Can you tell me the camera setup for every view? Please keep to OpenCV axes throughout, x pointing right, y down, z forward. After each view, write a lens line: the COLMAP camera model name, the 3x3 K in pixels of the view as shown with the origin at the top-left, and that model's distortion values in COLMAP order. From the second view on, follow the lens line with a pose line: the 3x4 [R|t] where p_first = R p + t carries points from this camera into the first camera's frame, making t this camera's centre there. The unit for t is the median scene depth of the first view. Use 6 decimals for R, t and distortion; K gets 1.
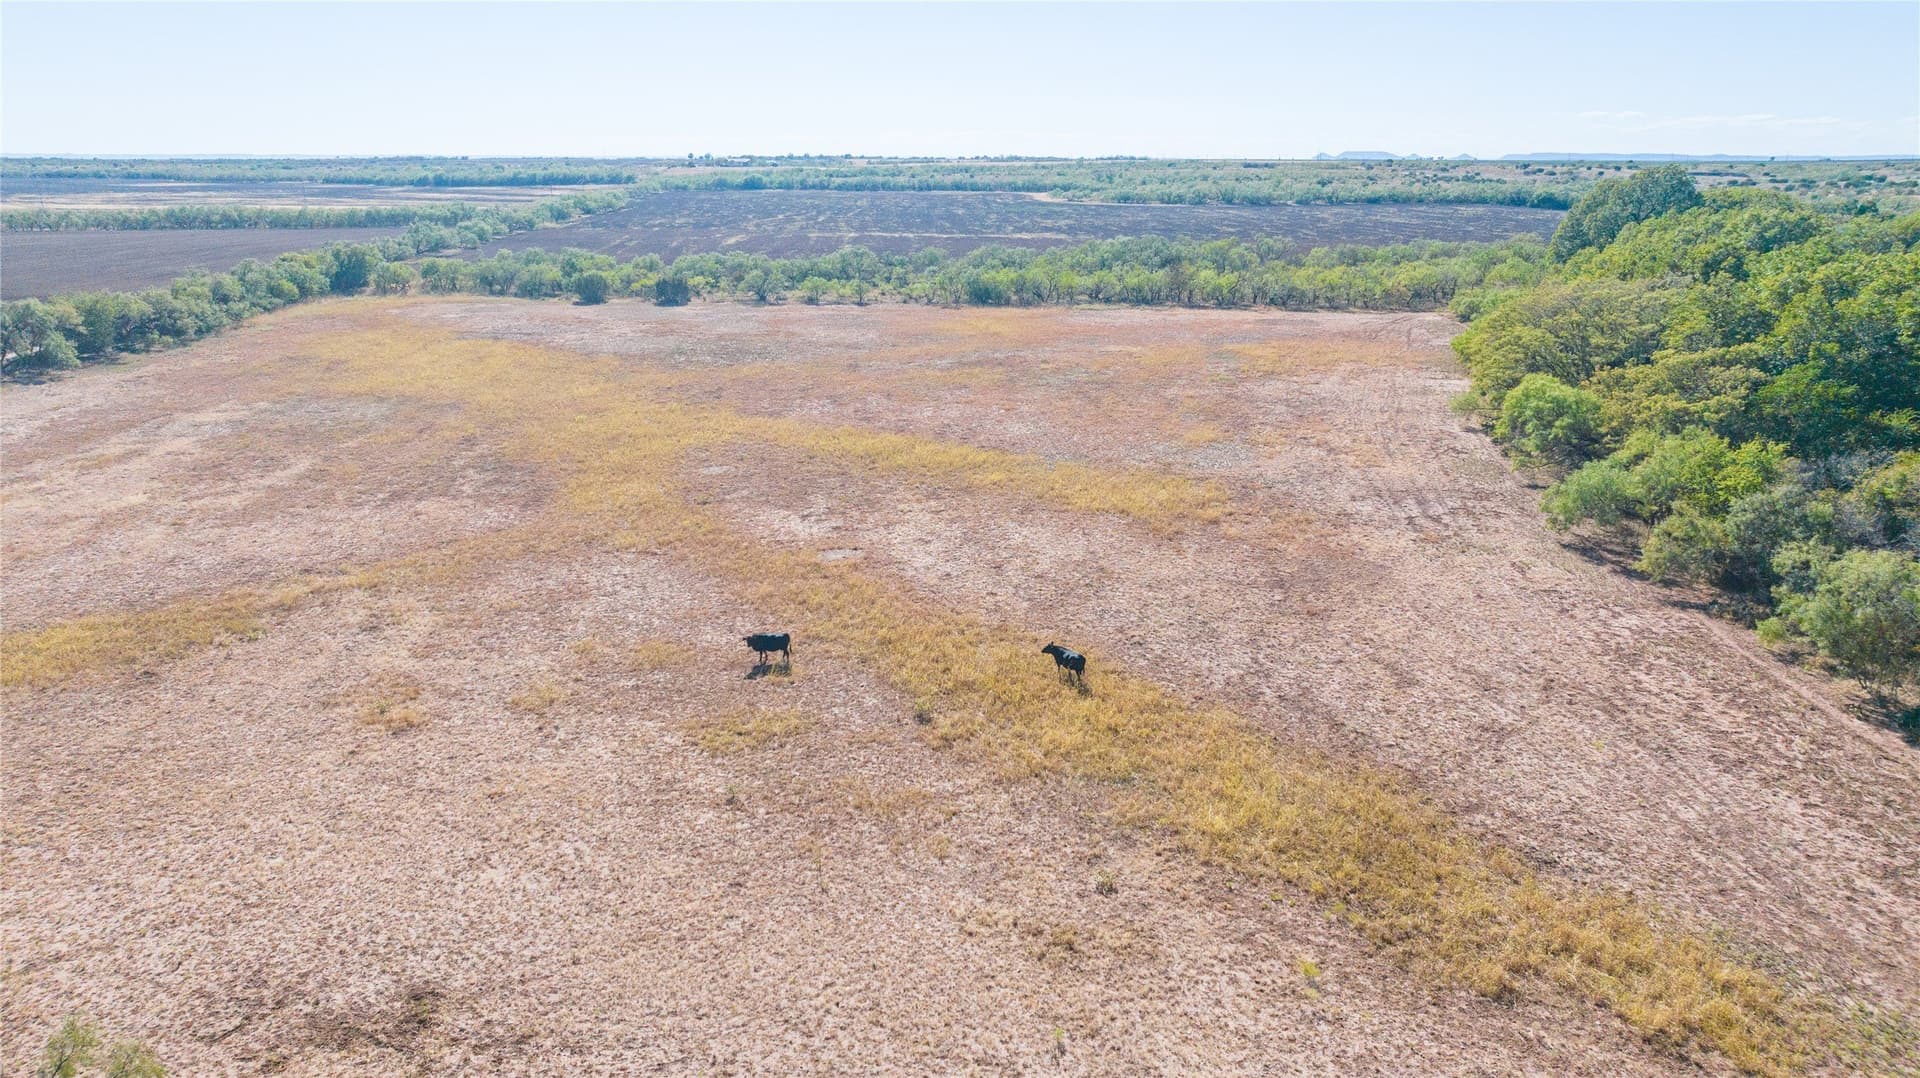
lens RADIAL K [[1383.0, 0, 960.0], [0, 1383.0, 539.0], [0, 0, 1]] dist [-0.015372, 0.002895]
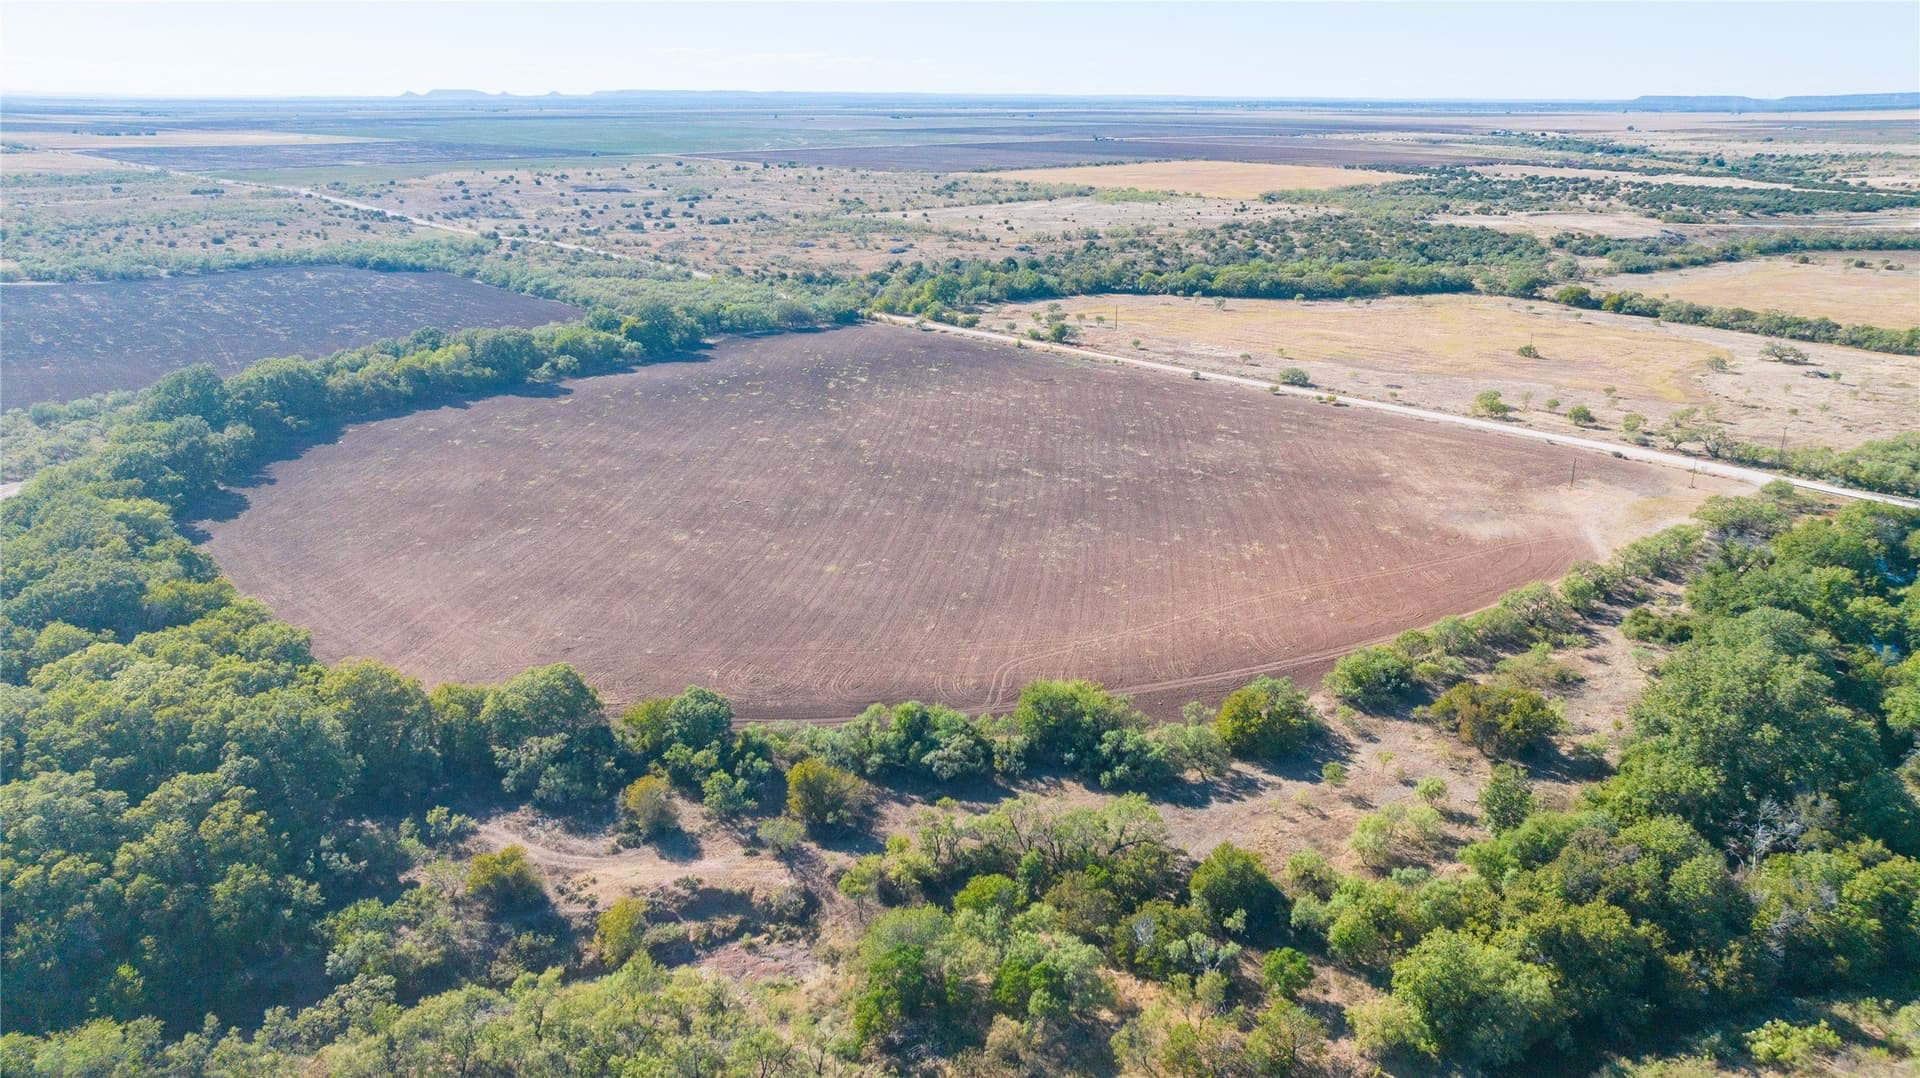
lens RADIAL K [[1383.0, 0, 960.0], [0, 1383.0, 539.0], [0, 0, 1]] dist [-0.015372, 0.002895]
pose [[0.822157, -0.176687, 0.541146, 0.337344], [0.152767, 0.984223, 0.089256, -0.072471], [-0.548379, 0.009287, 0.836178, -0.874855]]
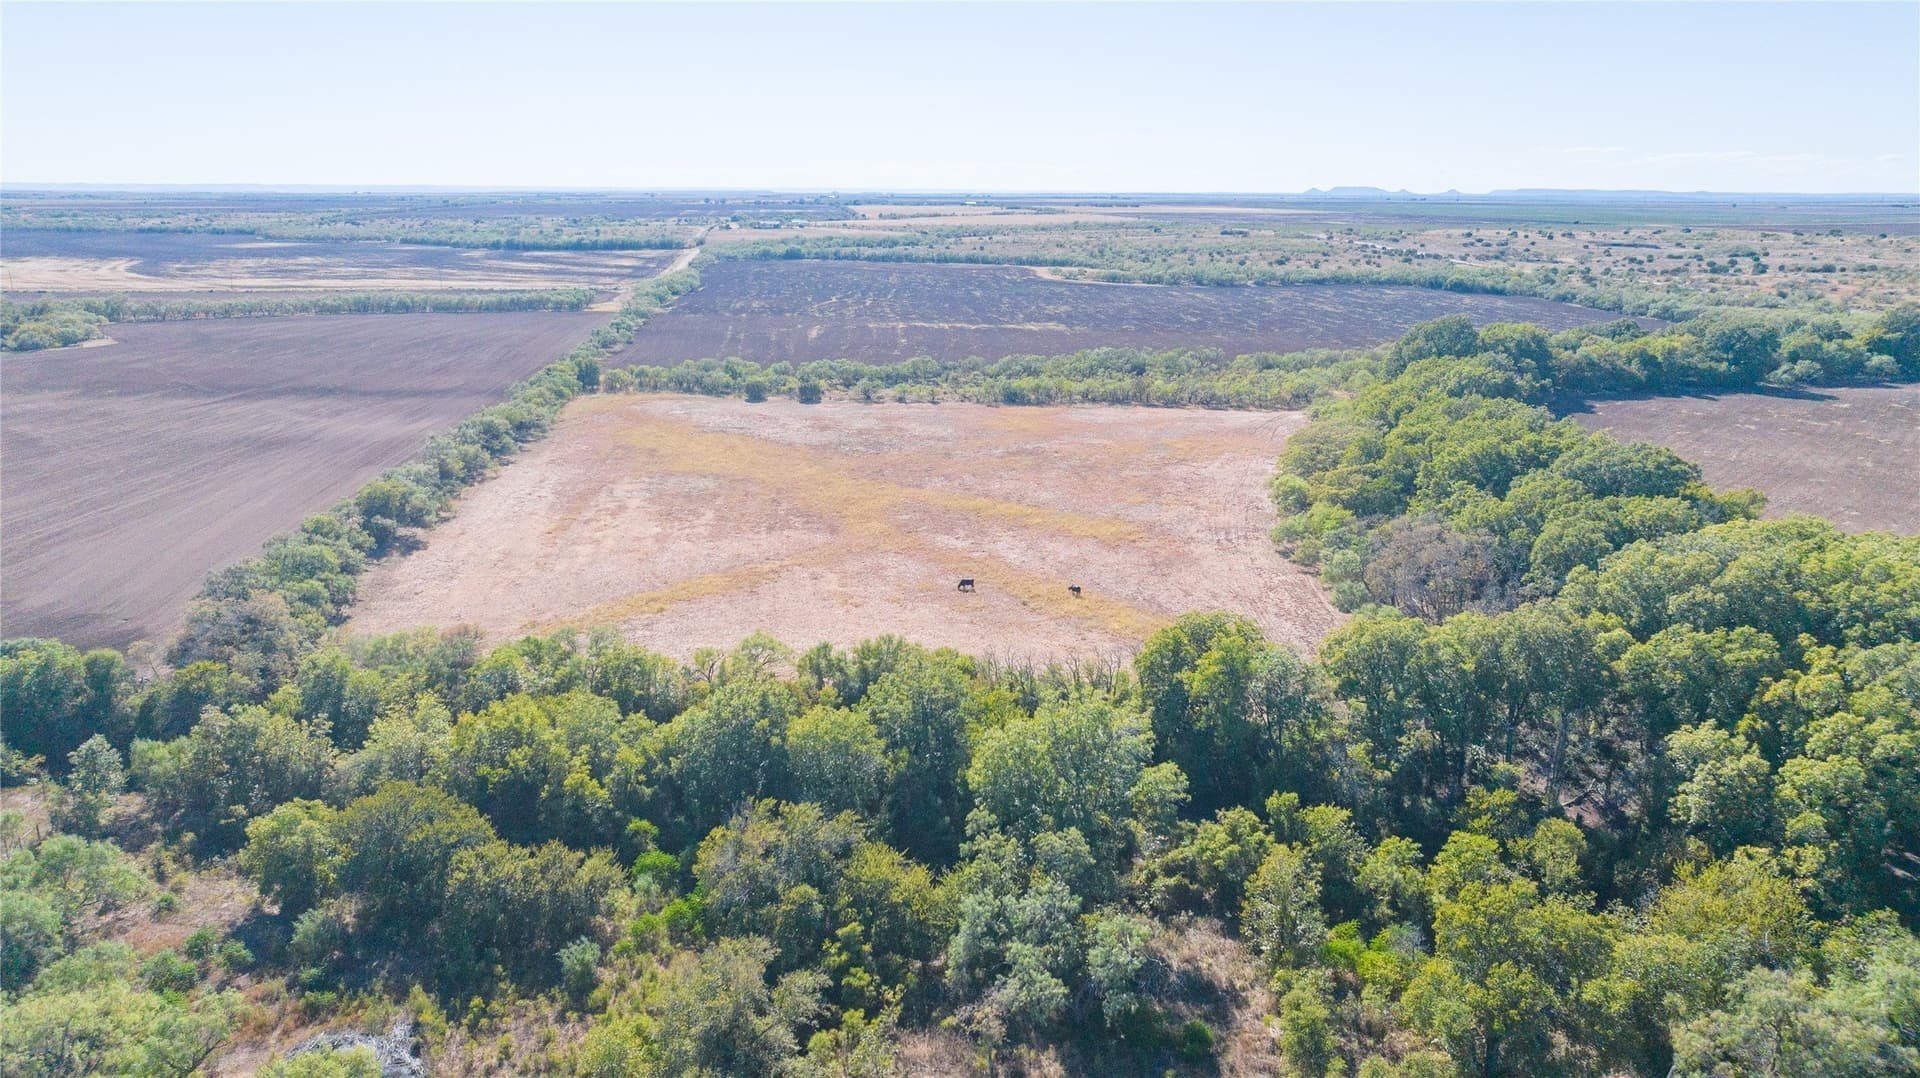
lens RADIAL K [[1370.0, 0, 960.0], [0, 1370.0, 539.0], [0, 0, 1]] dist [-0.008508, -0.001138]
pose [[0.999992, 0.003035, 0.002698, -0.046309], [-0.002982, 0.999801, -0.019706, 0.012196], [-0.002757, 0.019698, 0.999802, -0.525627]]
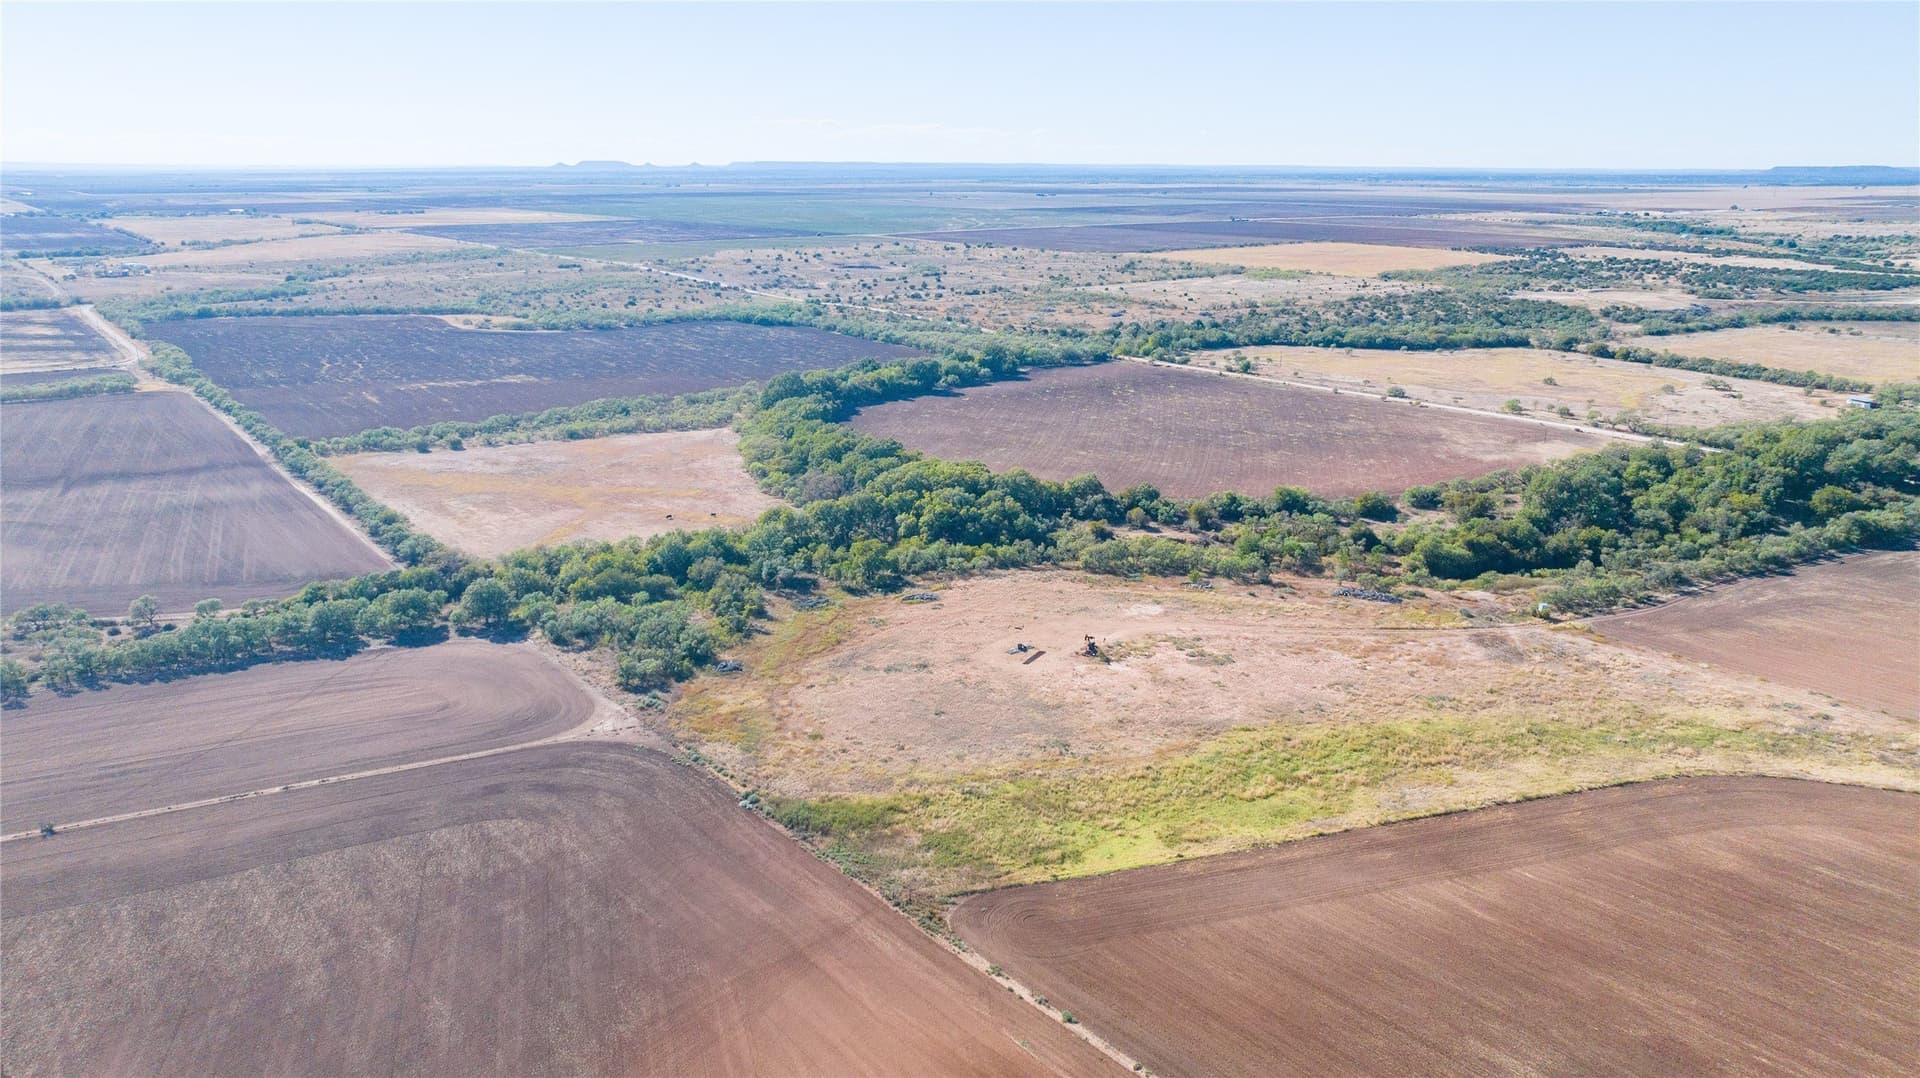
lens RADIAL K [[1383.0, 0, 960.0], [0, 1383.0, 539.0], [0, 0, 1]] dist [-0.015372, 0.002895]
pose [[0.866470, -0.134049, 0.480895, -0.688940], [0.135214, 0.990286, 0.032415, 0.050054], [-0.480569, 0.036937, 0.876179, -1.857305]]
